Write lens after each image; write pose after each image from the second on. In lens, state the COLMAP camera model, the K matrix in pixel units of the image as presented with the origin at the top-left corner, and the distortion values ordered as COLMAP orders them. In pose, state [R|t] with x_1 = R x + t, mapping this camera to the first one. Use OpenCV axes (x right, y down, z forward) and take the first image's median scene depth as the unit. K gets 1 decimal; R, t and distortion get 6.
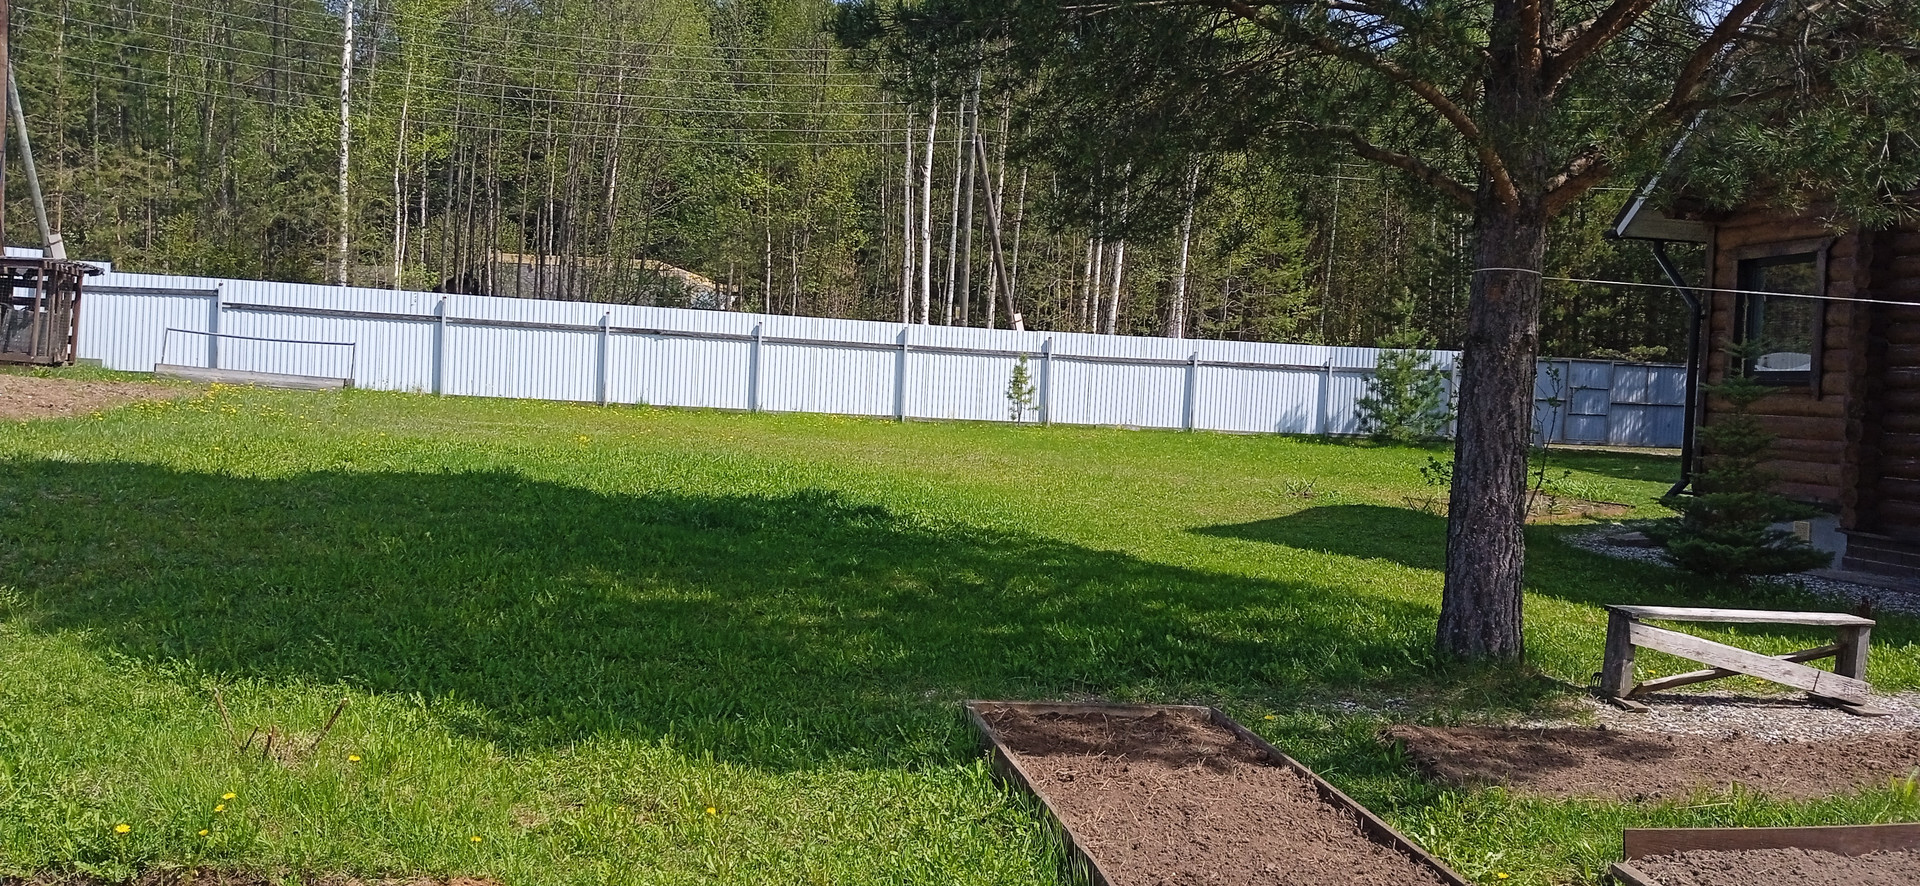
lens RADIAL K [[1606.1, 0, 936.5], [0, 1606.1, 433.7], [0, 0, 1]] dist [0.144632, -0.247429]
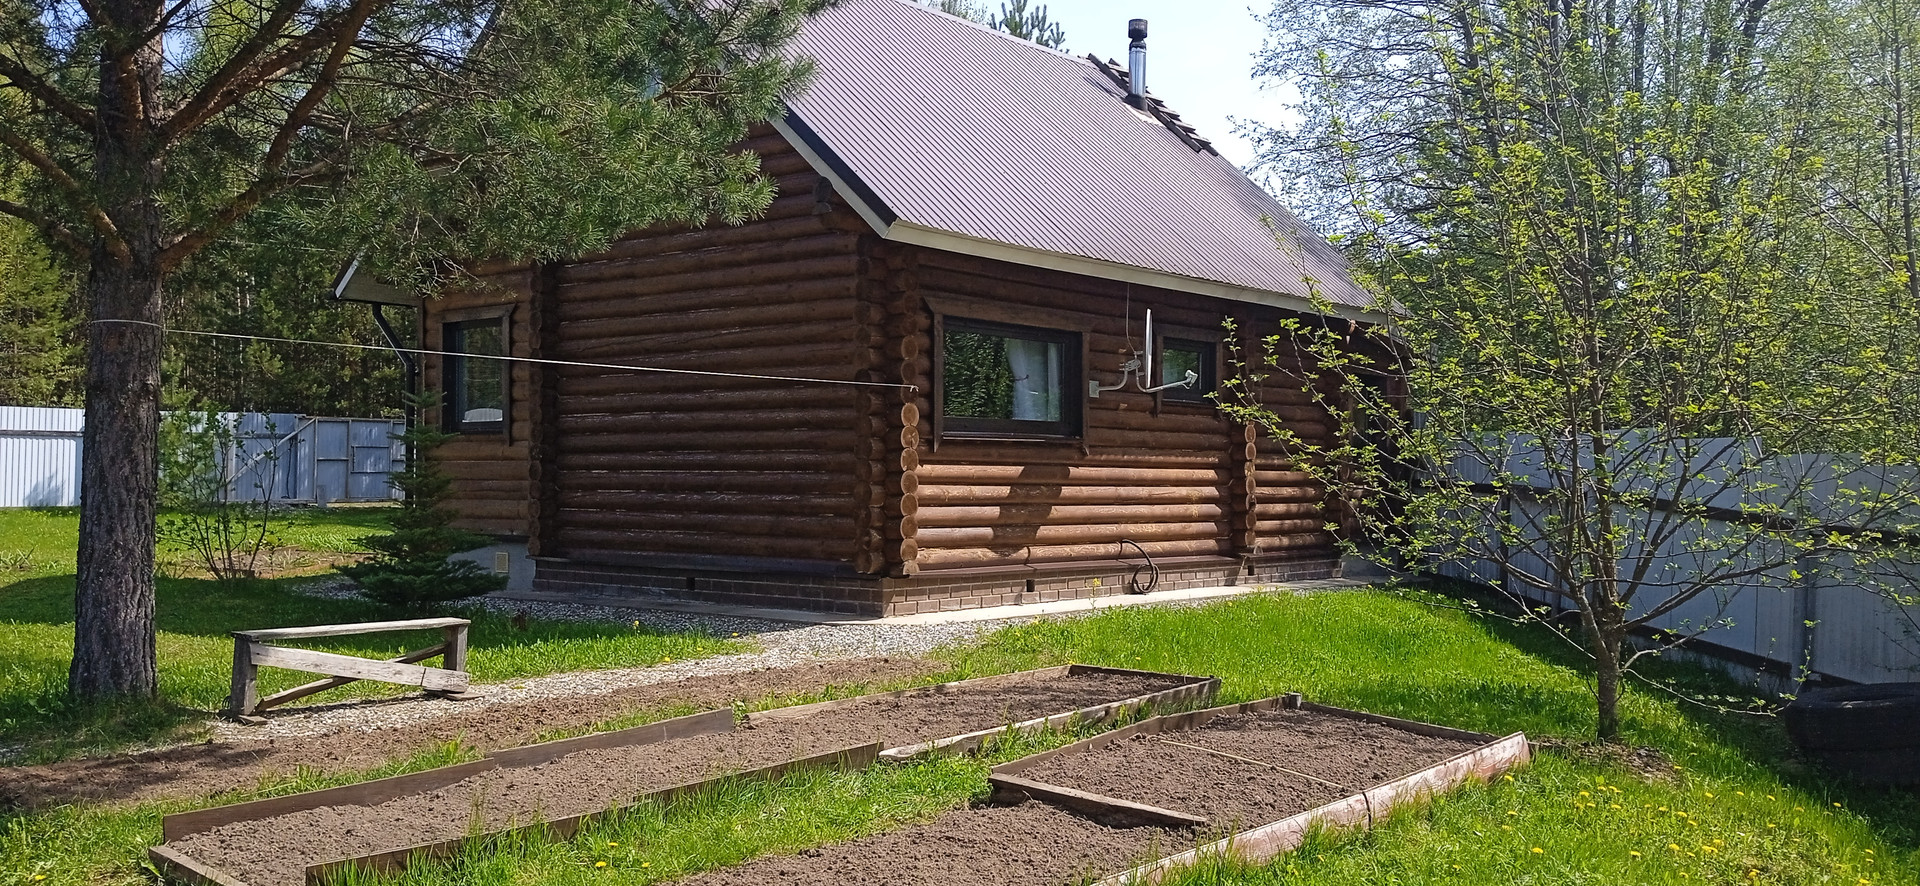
lens RADIAL K [[1606.1, 0, 936.5], [0, 1606.1, 433.7], [0, 0, 1]] dist [0.144632, -0.247429]
pose [[0.760395, -0.026713, 0.648912, 0.062467], [0.051220, 0.998508, -0.018914, 0.017417], [-0.647439, 0.047619, 0.760629, -0.131022]]
